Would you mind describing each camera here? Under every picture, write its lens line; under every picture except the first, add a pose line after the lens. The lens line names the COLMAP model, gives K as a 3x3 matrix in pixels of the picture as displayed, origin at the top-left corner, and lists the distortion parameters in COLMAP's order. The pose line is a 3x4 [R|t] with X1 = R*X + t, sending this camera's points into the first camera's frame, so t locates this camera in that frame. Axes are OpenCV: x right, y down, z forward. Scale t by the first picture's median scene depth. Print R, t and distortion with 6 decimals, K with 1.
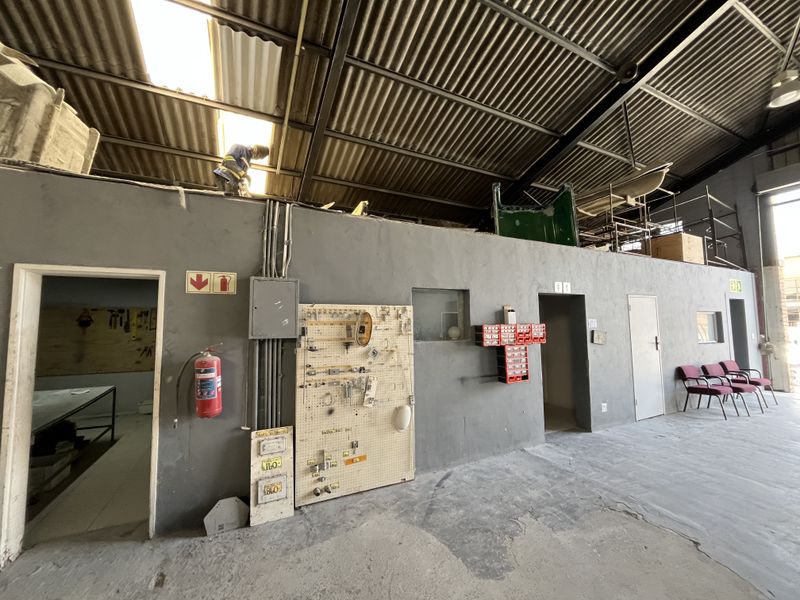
lens RADIAL K [[323.6, 0, 397.2], [0, 323.6, 302.5], [0, 0, 1]] dist [-0.001655, -0.000725]
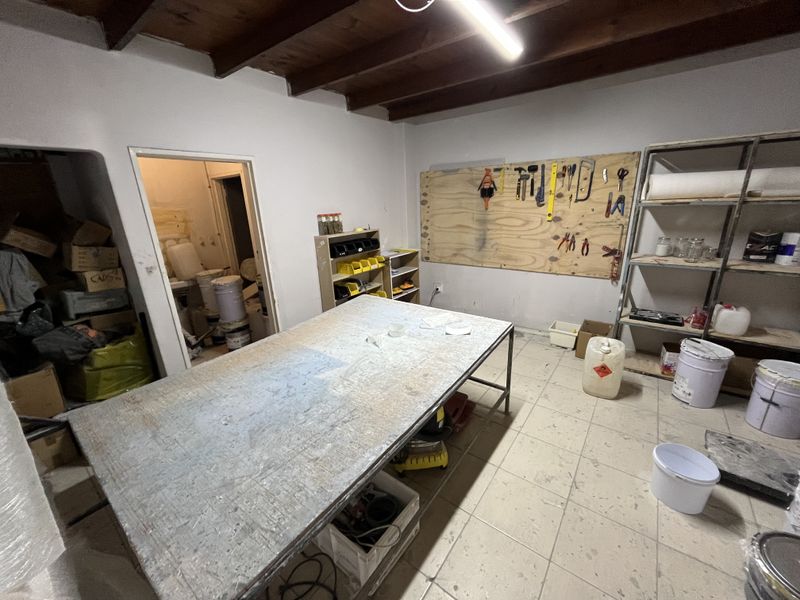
lens RADIAL K [[323.6, 0, 396.3], [0, 323.6, 299.3], [0, 0, 1]] dist [-0.001655, -0.000725]
pose [[0.452817, 0.260371, -0.852739, -0.344098], [0.102686, 0.934817, 0.339960, 0.019455], [0.885671, -0.241504, 0.396564, 0.416246]]
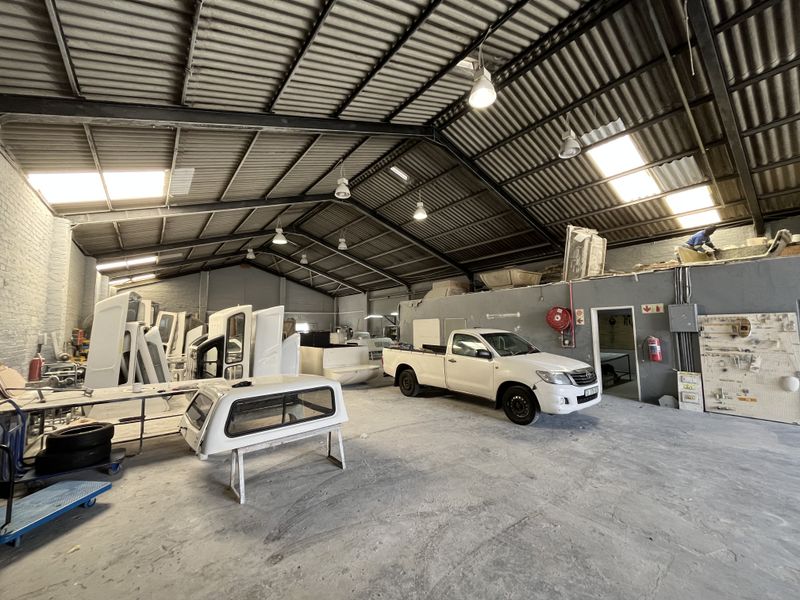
lens RADIAL K [[323.6, 0, 394.1], [0, 323.6, 296.4], [0, 0, 1]] dist [-0.001655, -0.000725]
pose [[0.200571, -0.084601, -0.976019, 1.432913], [0.082781, 0.994165, -0.069163, -0.144889], [0.976176, -0.066924, 0.206404, -1.414969]]
